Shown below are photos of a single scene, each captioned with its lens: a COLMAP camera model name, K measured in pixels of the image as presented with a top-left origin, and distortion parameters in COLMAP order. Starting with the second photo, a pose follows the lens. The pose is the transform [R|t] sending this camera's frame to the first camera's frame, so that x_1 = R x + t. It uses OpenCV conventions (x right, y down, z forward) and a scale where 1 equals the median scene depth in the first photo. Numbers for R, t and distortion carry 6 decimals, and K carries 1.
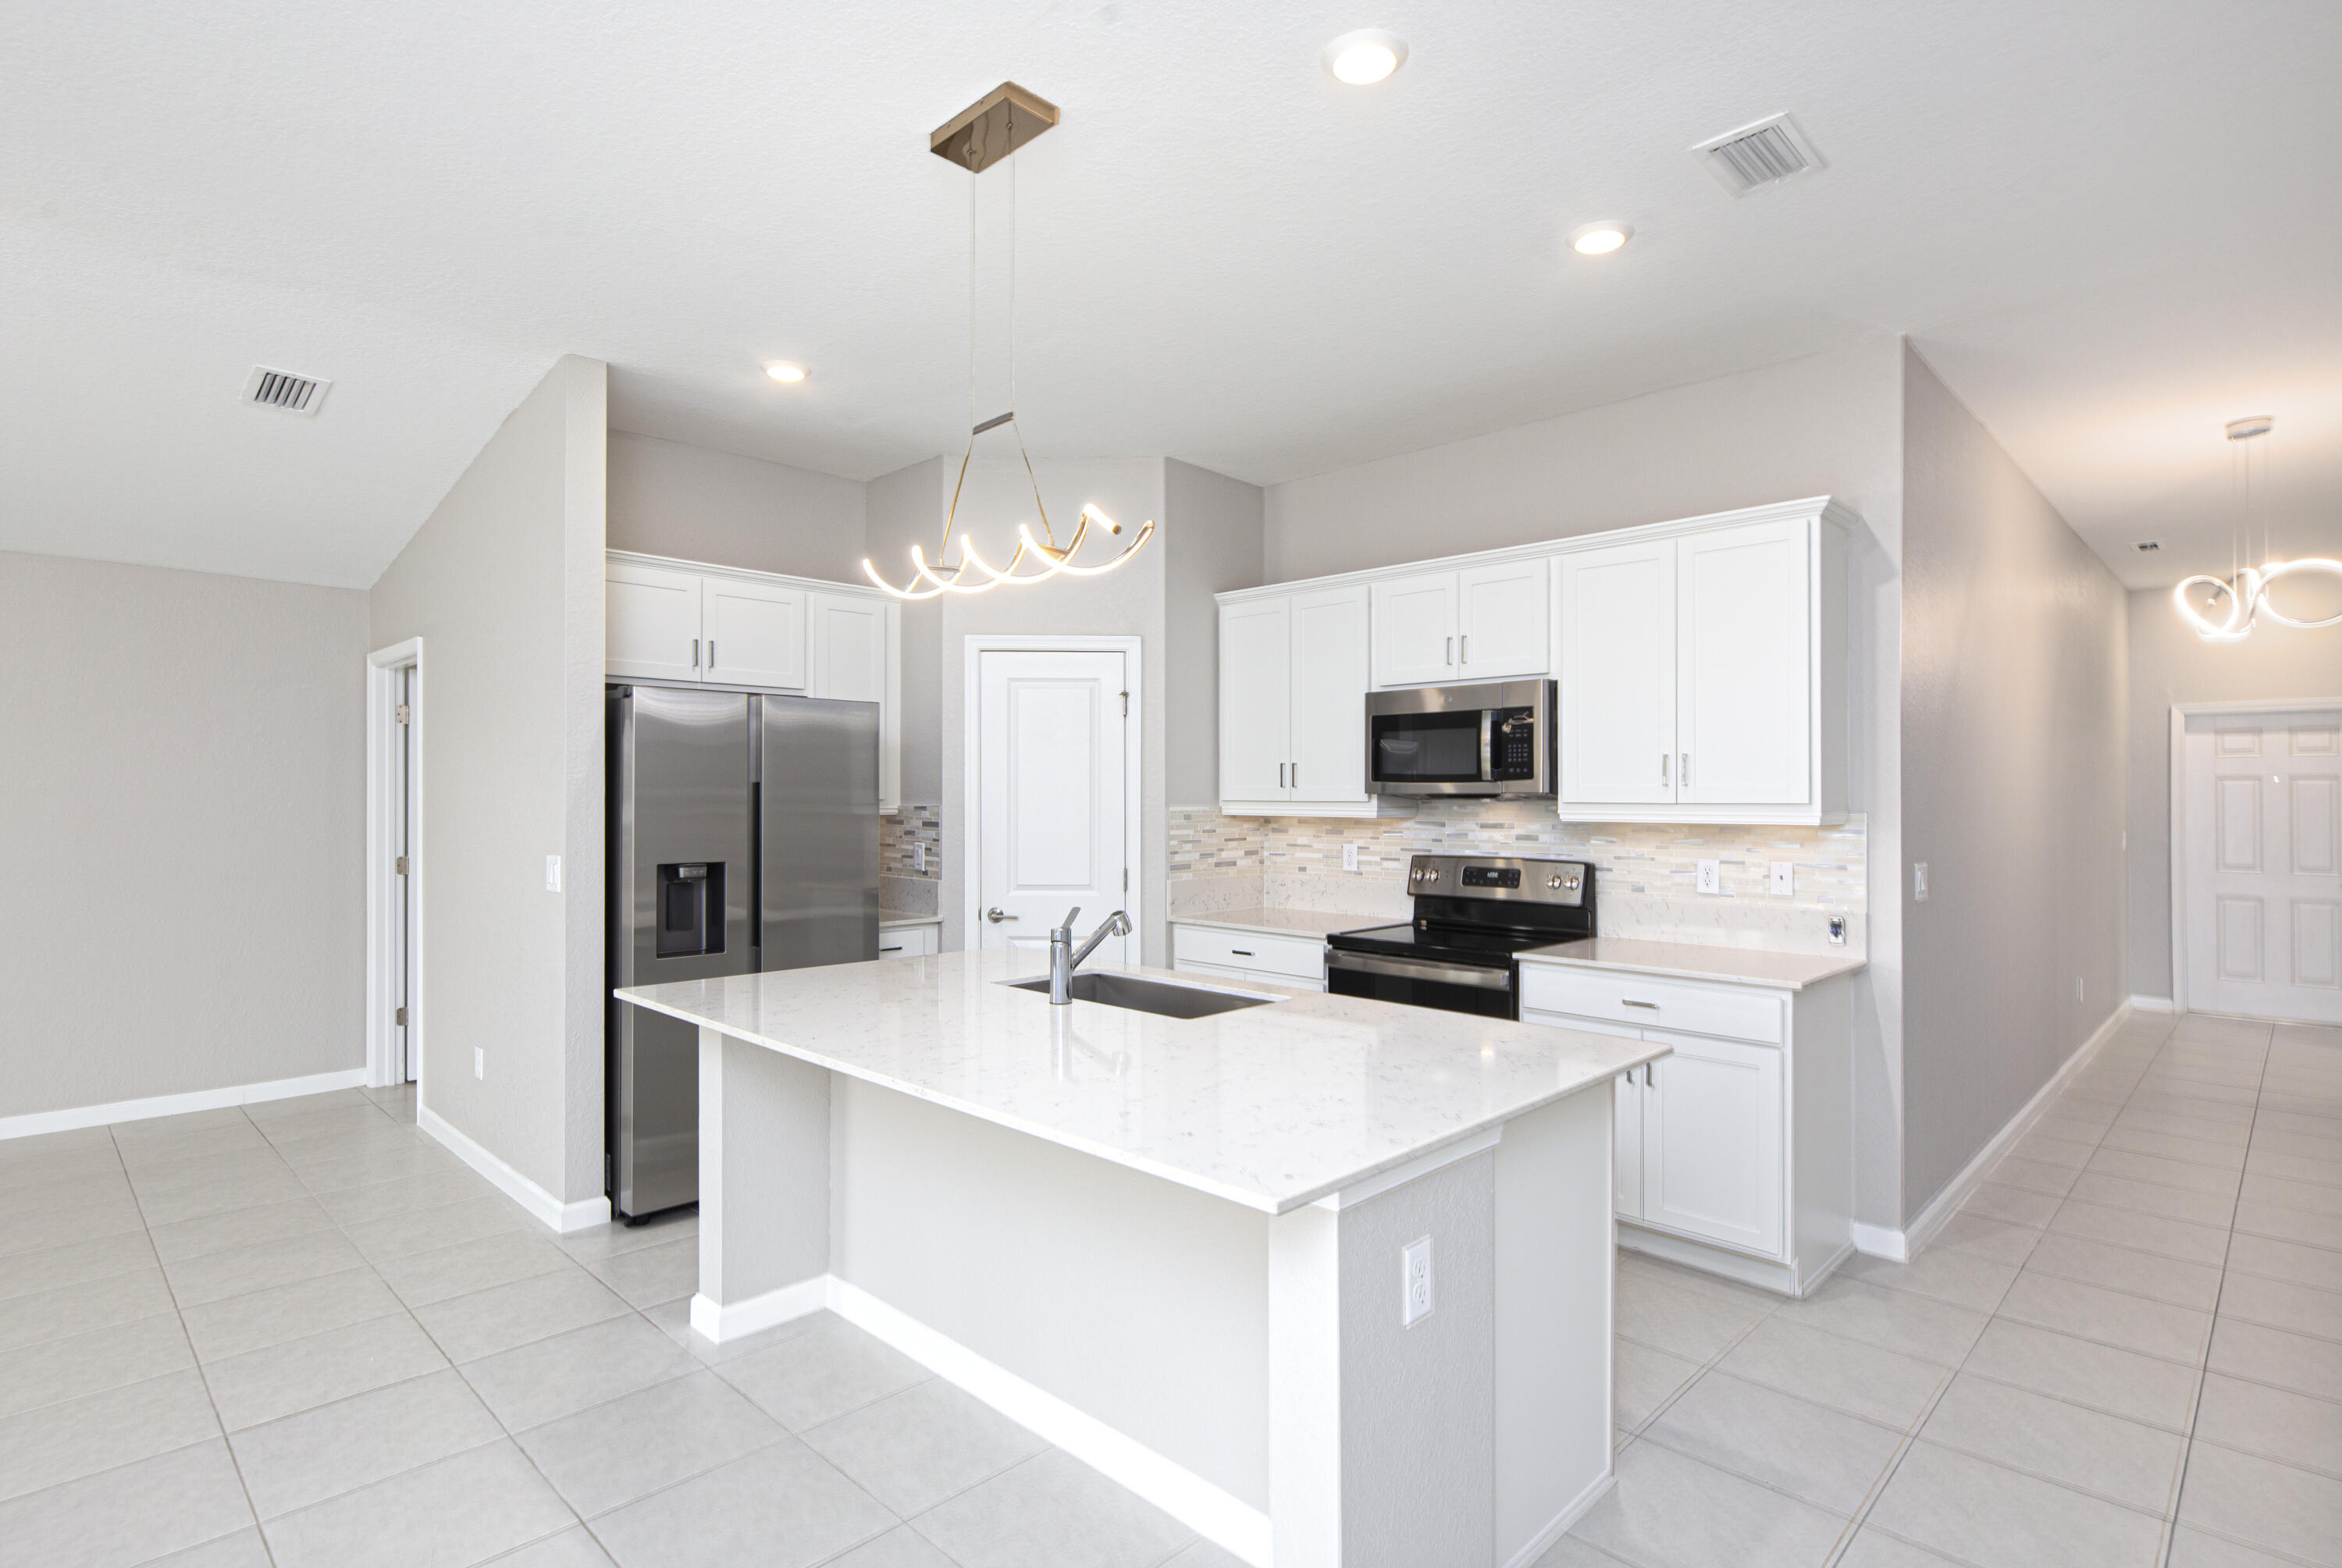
lens RADIAL K [[1168.0, 0, 1170.8], [0, 1168.0, 791.8], [0, 0, 1]] dist [0.005057, -0.003256]
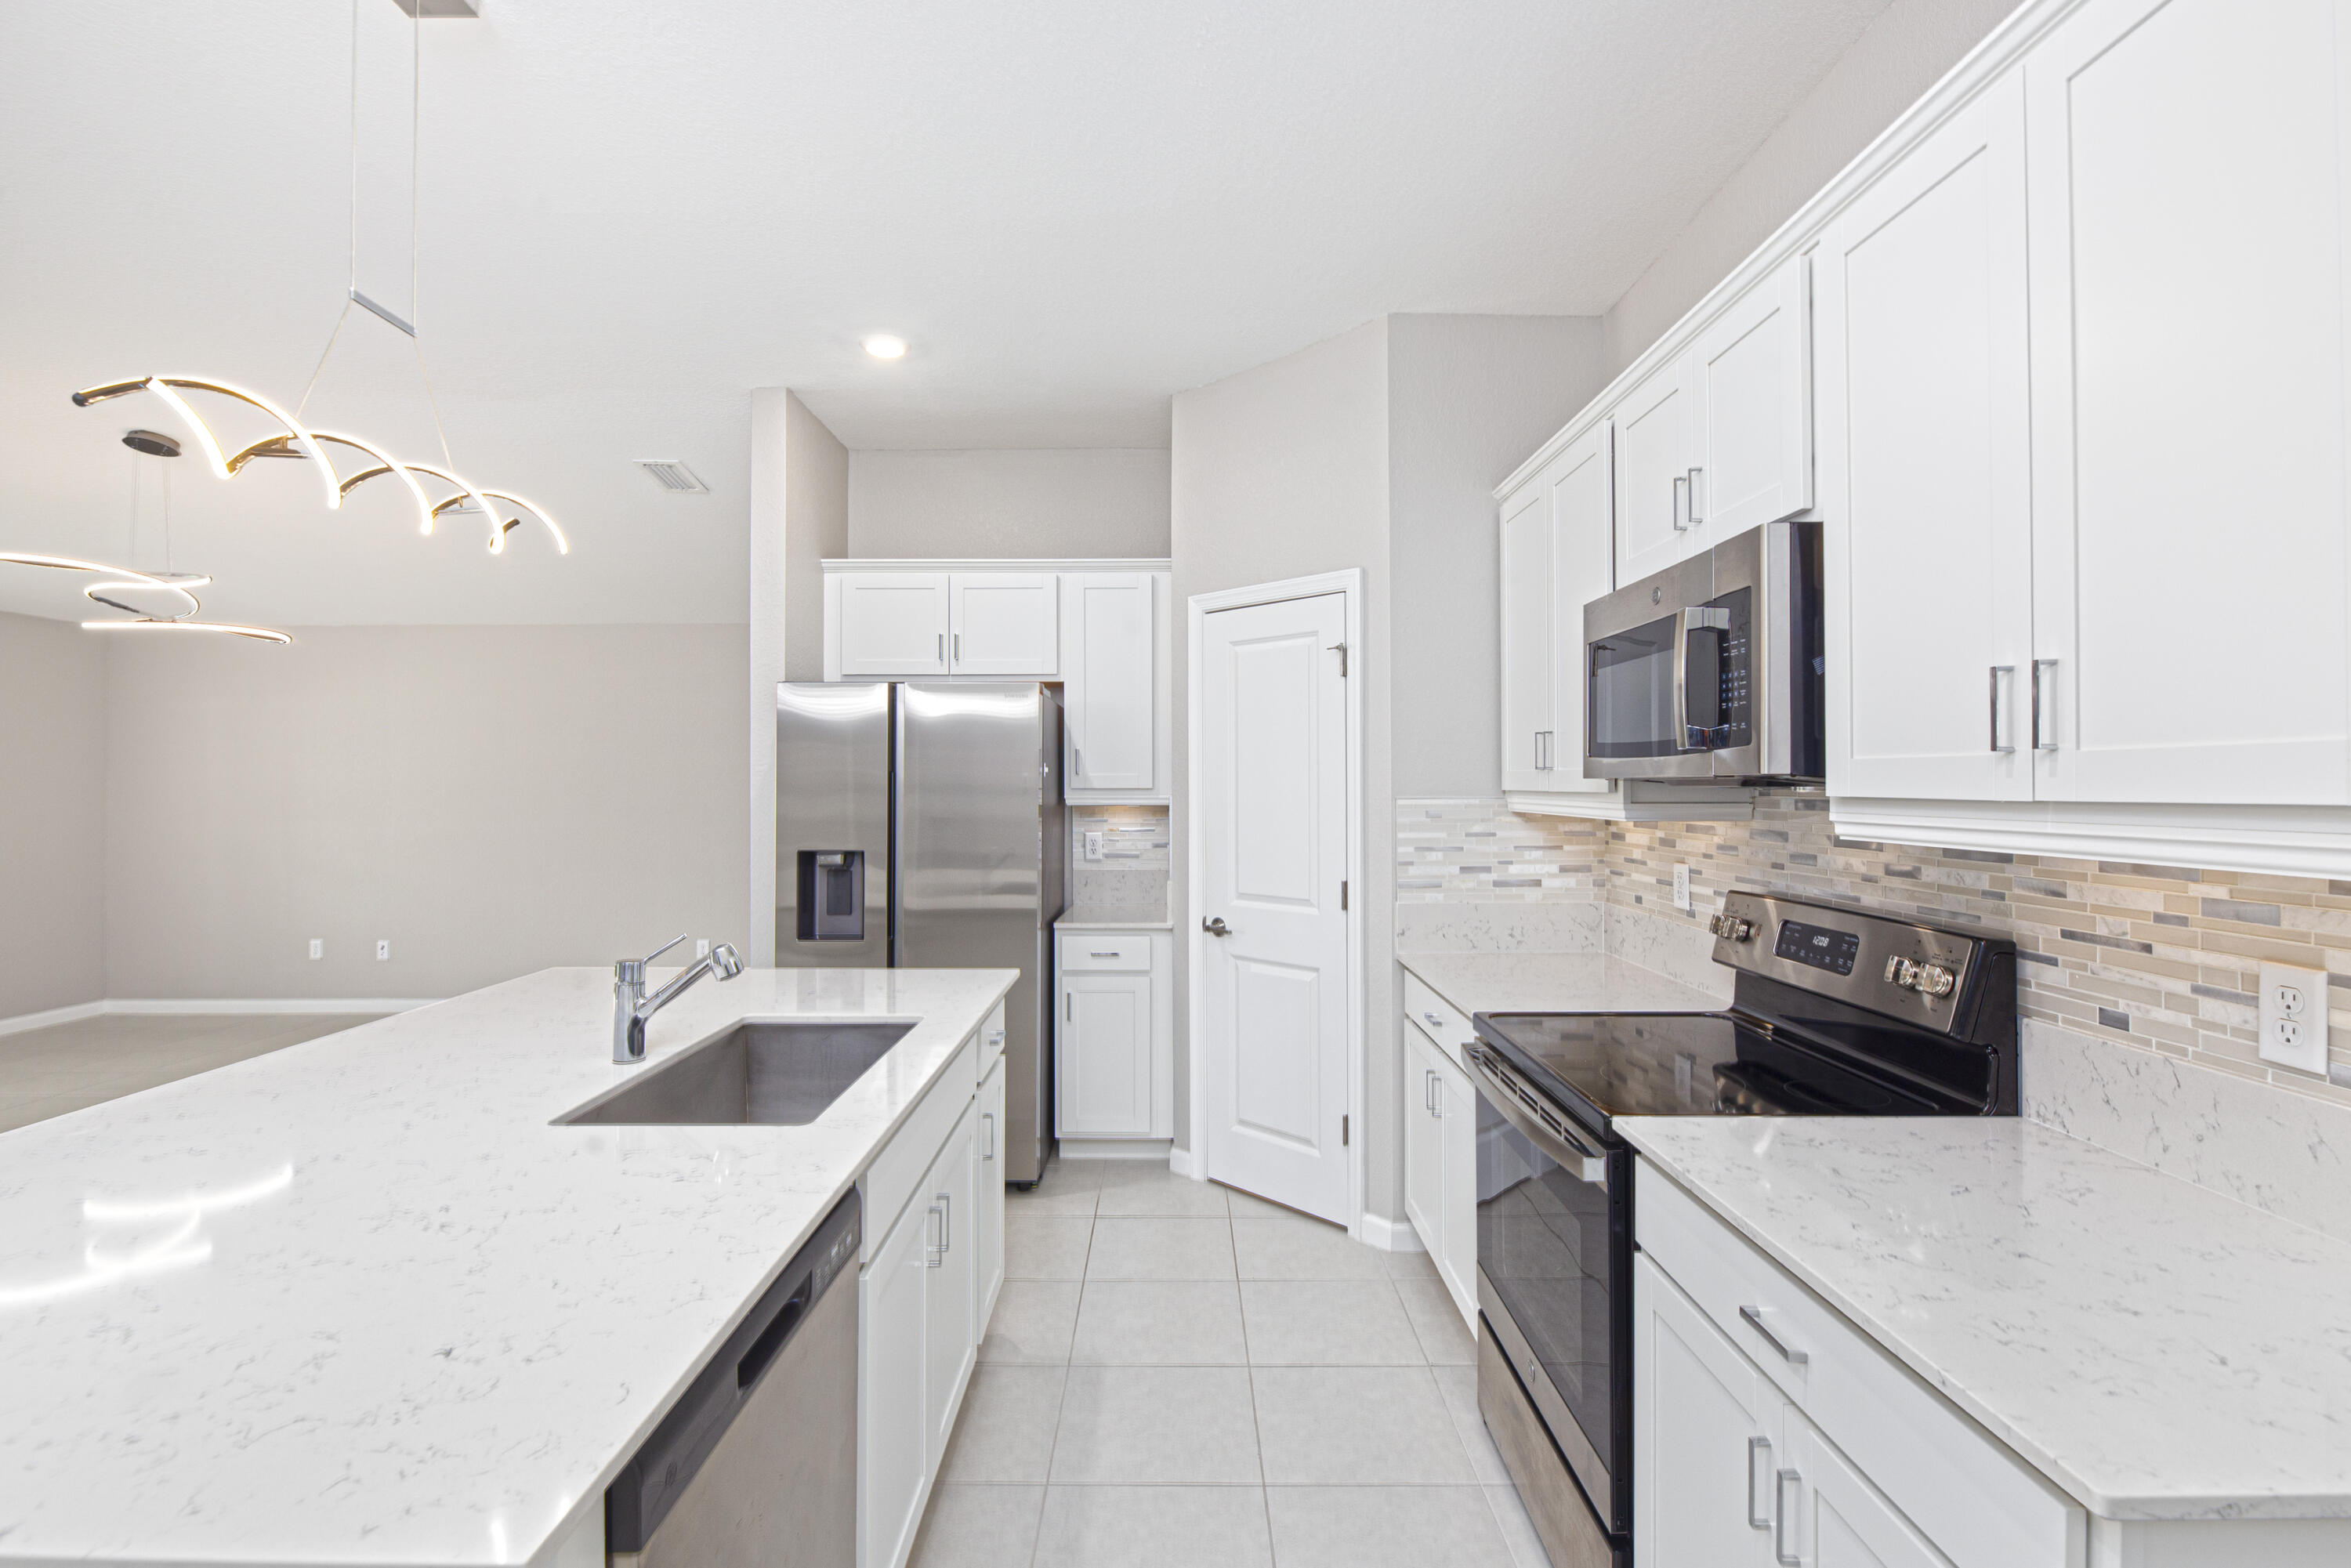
lens RADIAL K [[1049.1, 0, 1174.3], [0, 1049.1, 779.7], [0, 0, 1]] dist [-0.006596, 0.001678]
pose [[0.691927, -0.005773, -0.721945, 0.398215], [0.004177, 0.999983, -0.003993, 0.003274], [0.721956, -0.000252, 0.691939, 0.491770]]
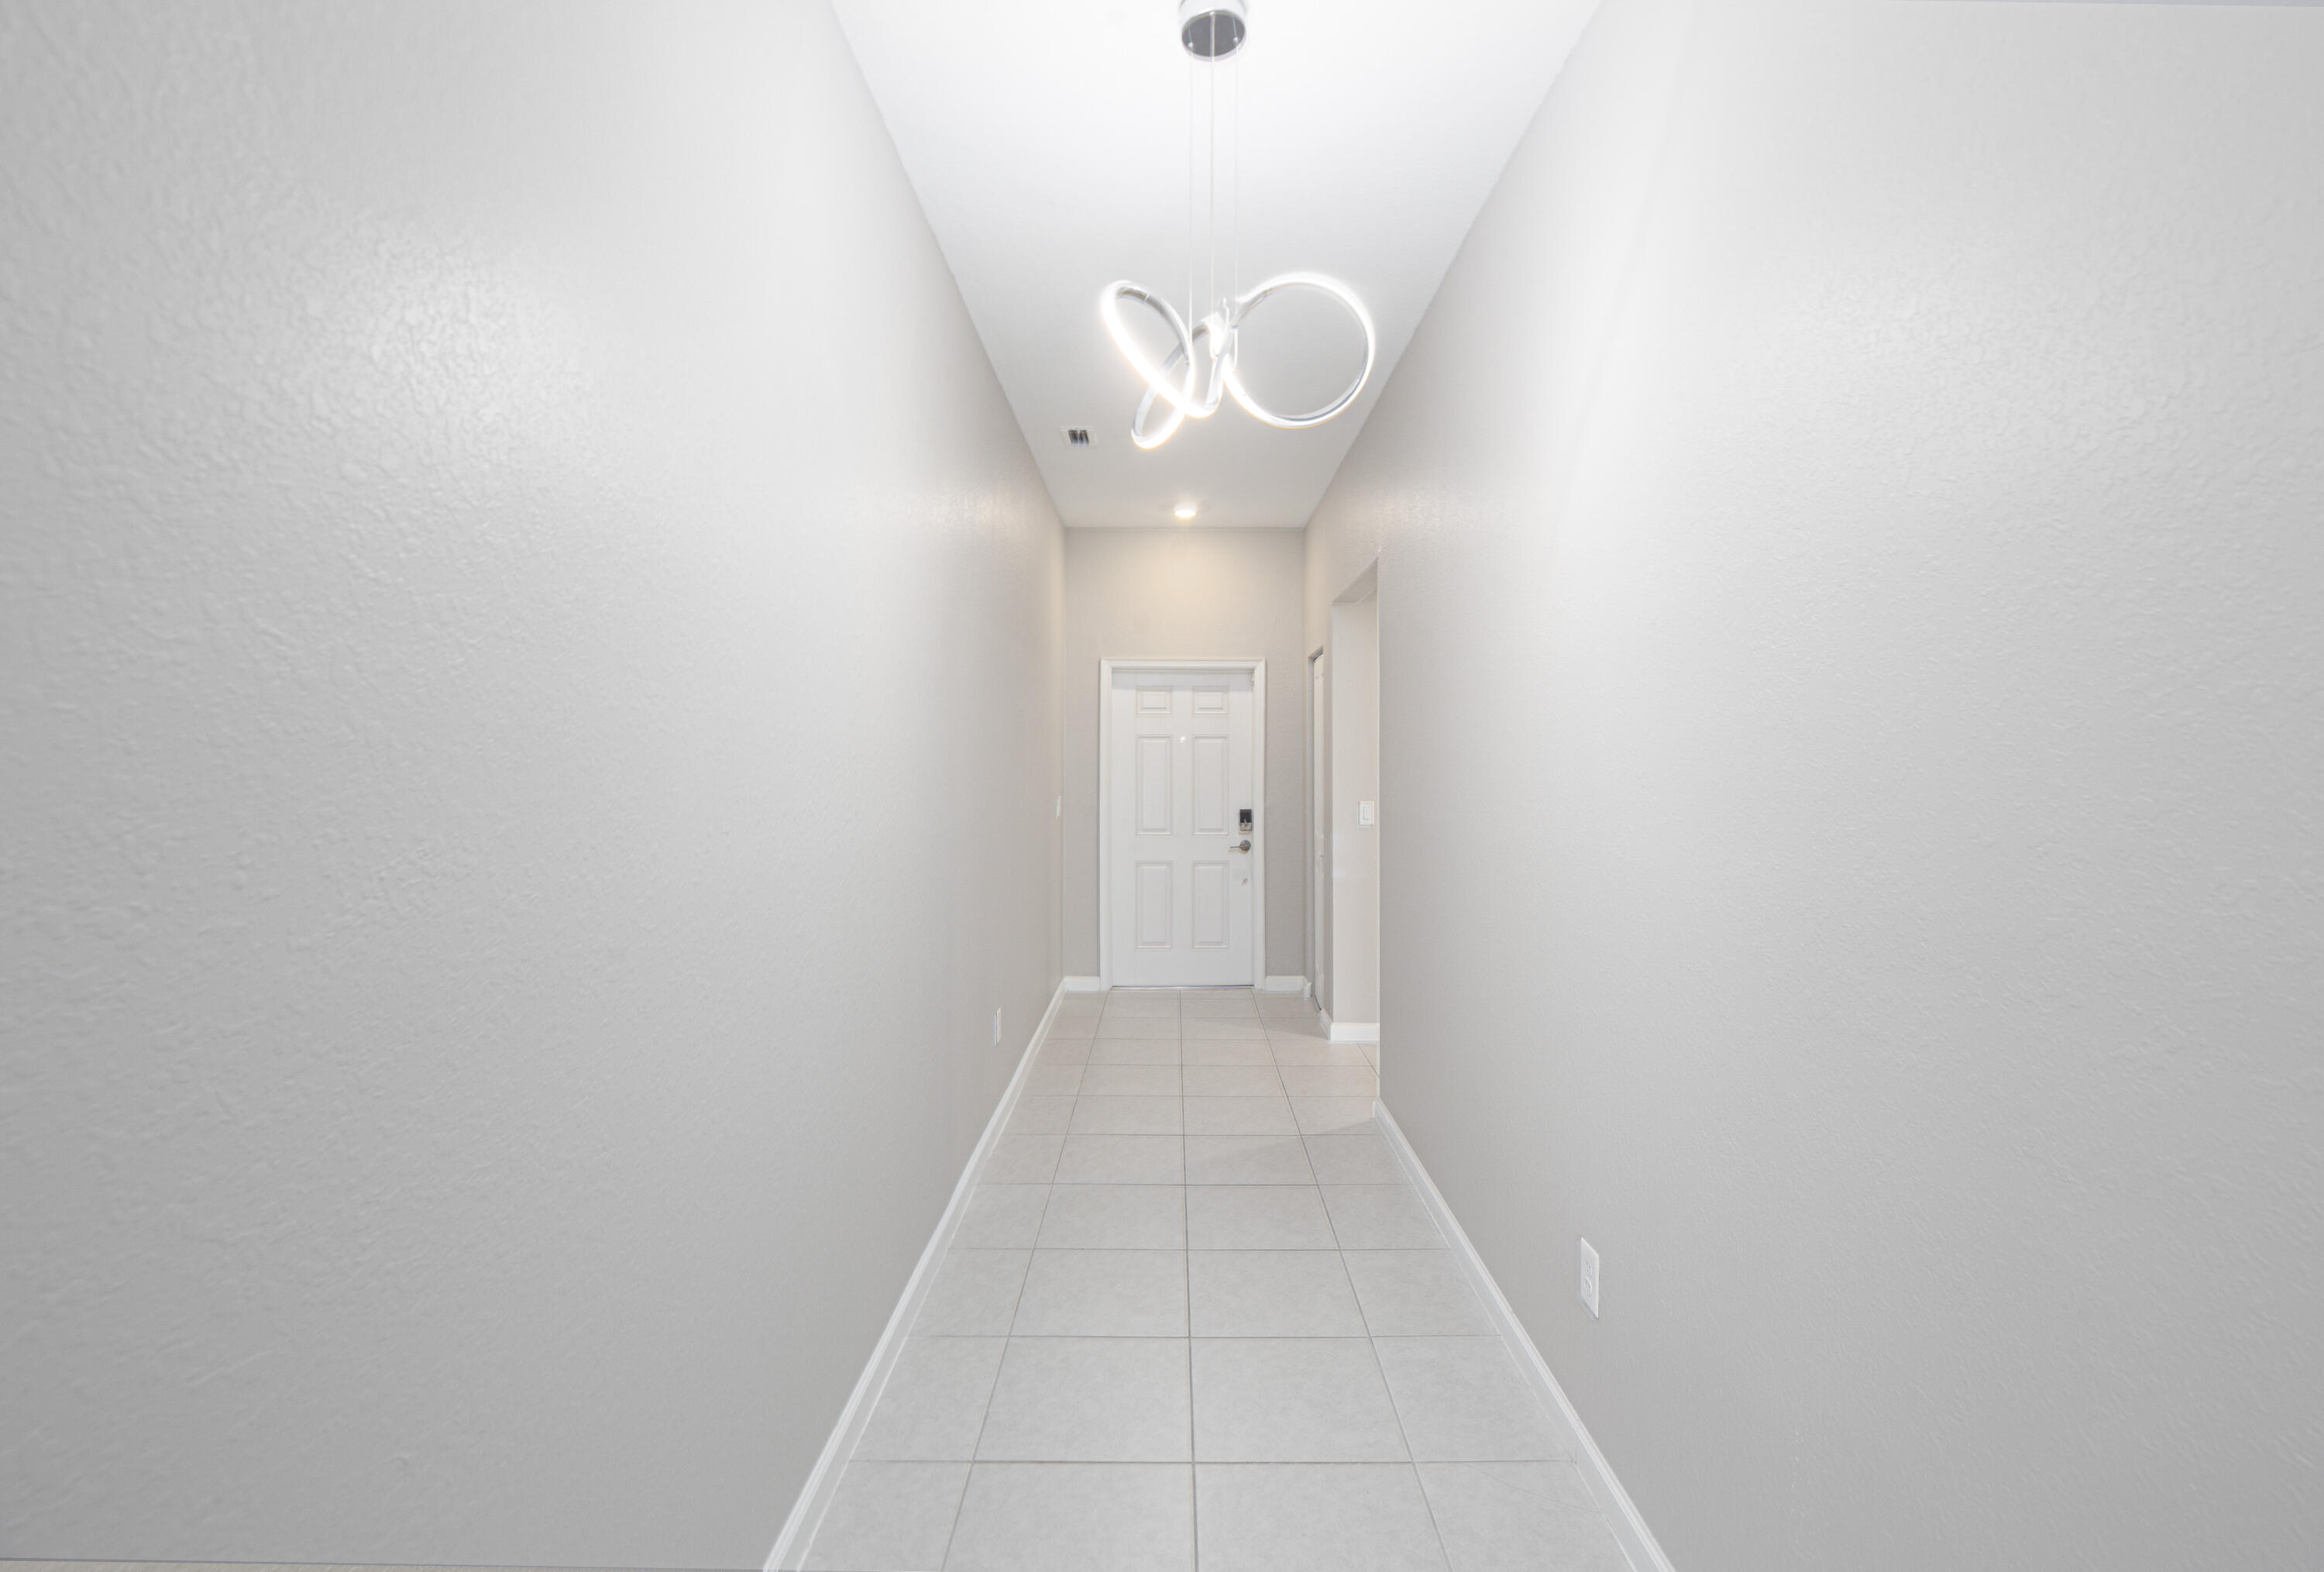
lens RADIAL K [[1037.1, 0, 1159.6], [0, 1037.1, 789.1], [0, 0, 1]] dist [-0.006596, 0.001678]
pose [[0.724790, -0.016298, 0.688777, 0.559692], [-0.010711, 0.999333, 0.034918, 0.002005], [-0.688886, -0.032686, 0.724132, 0.644799]]
